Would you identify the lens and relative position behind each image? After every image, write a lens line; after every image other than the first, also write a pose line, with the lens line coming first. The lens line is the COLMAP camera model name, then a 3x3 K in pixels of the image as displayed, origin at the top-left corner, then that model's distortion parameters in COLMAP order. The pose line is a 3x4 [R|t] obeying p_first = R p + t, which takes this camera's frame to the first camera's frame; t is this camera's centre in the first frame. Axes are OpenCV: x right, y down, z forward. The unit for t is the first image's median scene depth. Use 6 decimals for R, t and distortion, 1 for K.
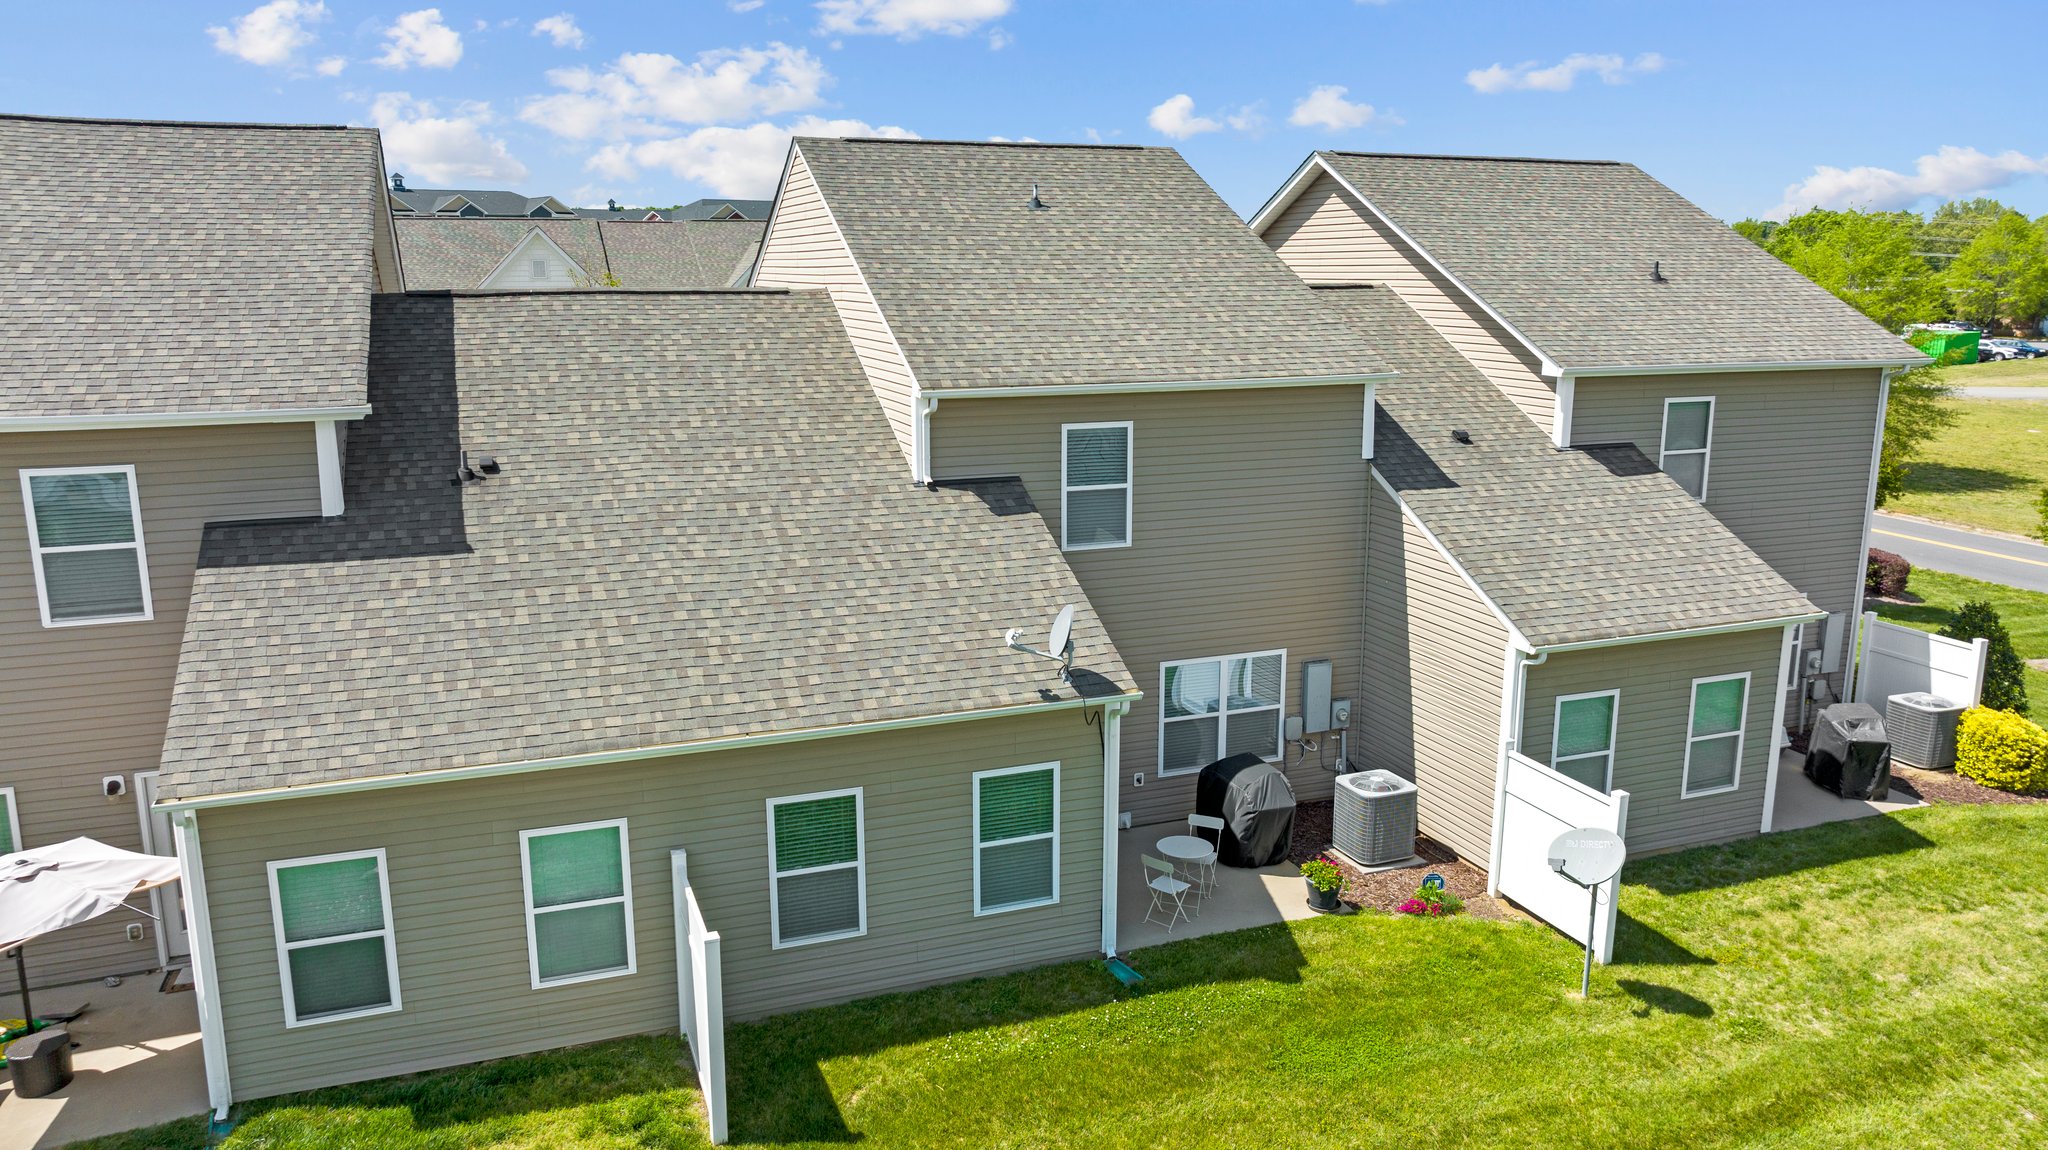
lens RADIAL K [[1435.1, 0, 1023.8], [0, 1435.1, 576.2], [0, 0, 1]] dist [0.004904, 0.003833]
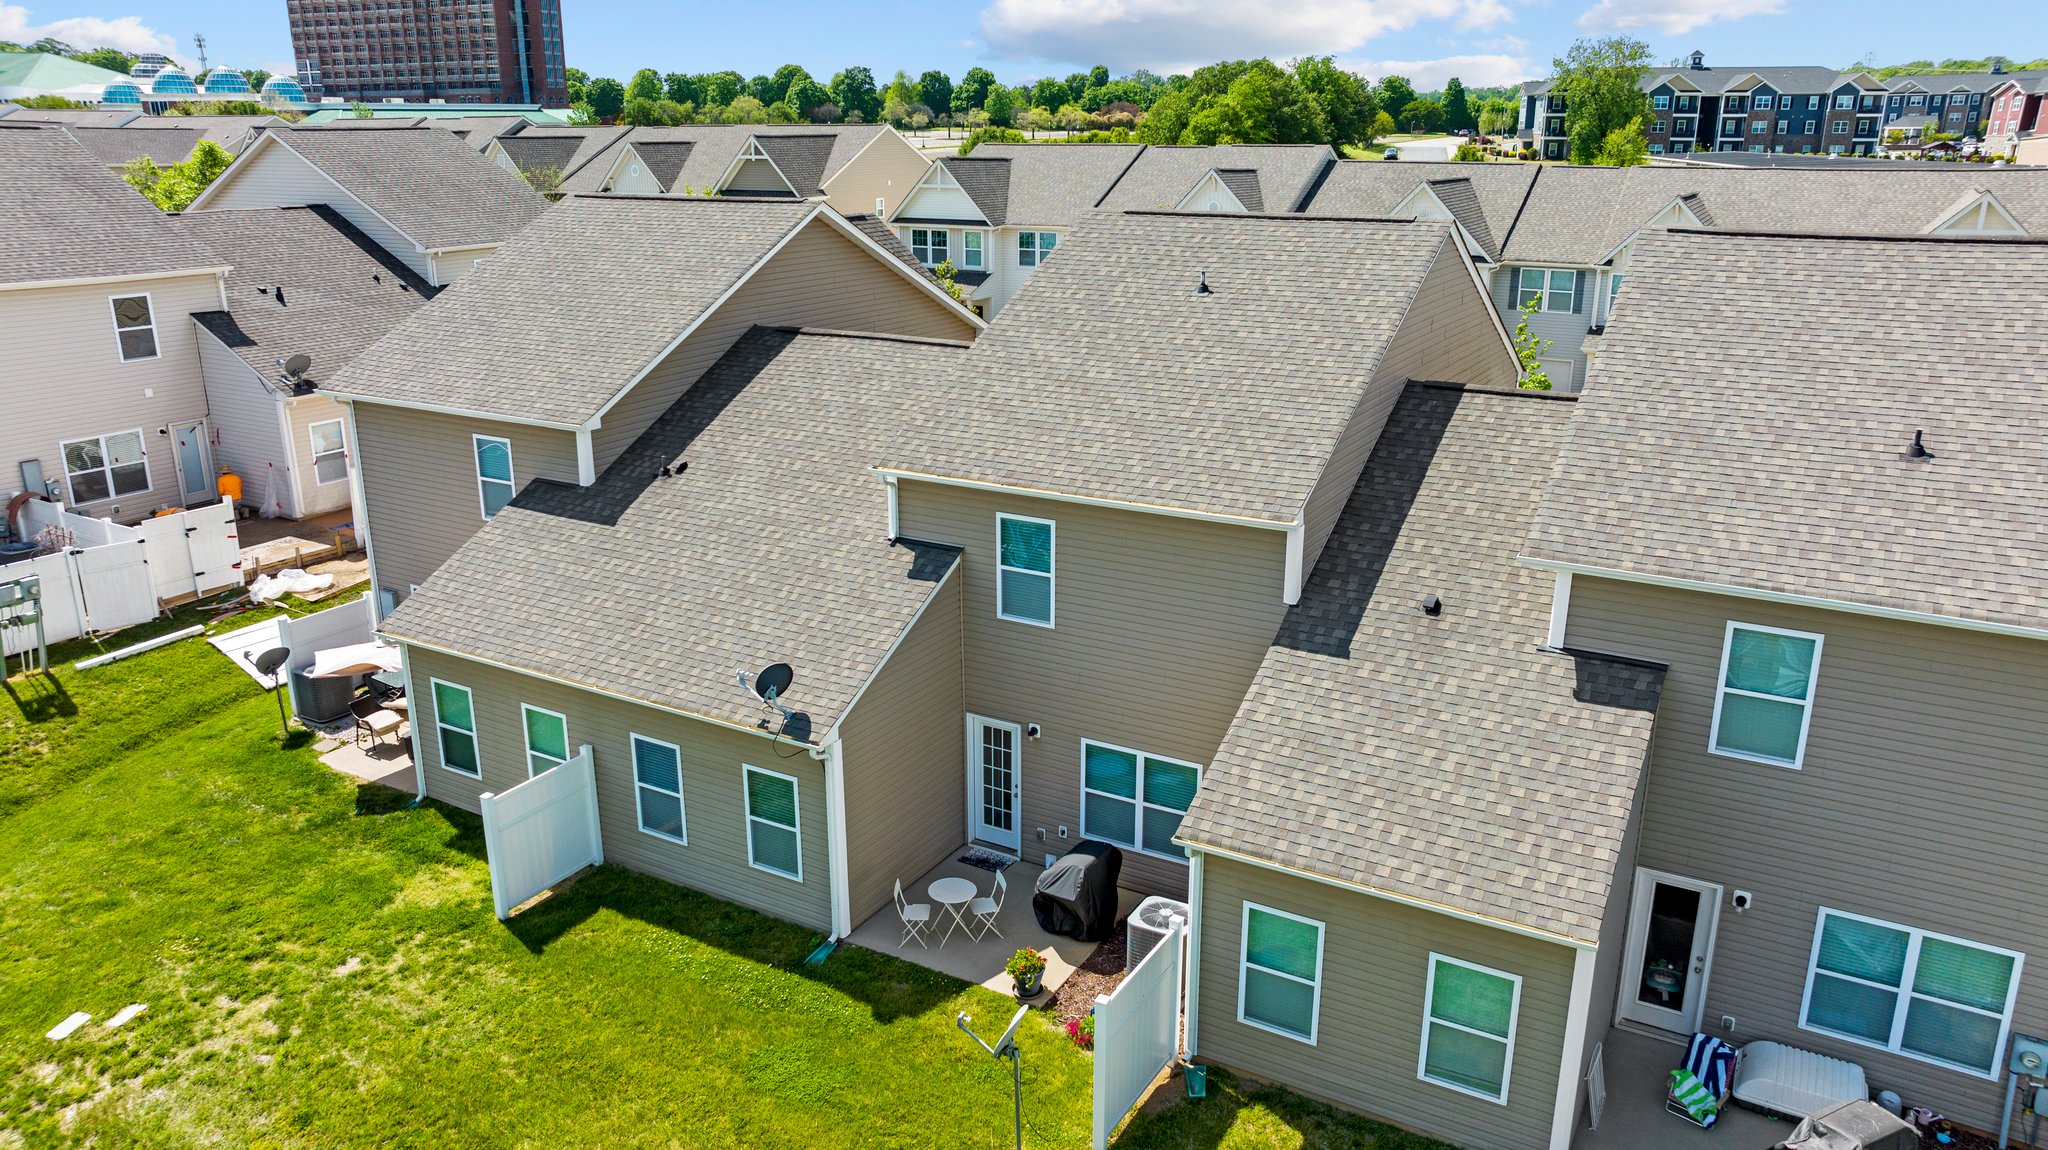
lens RADIAL K [[1435.1, 0, 1020.8], [0, 1435.1, 572.3], [0, 0, 1]] dist [0.004904, 0.003833]
pose [[0.635570, 0.230506, -0.736830, 1.063527], [-0.164101, 0.972915, 0.162812, -0.294451], [0.754402, 0.017436, 0.656182, 0.303575]]
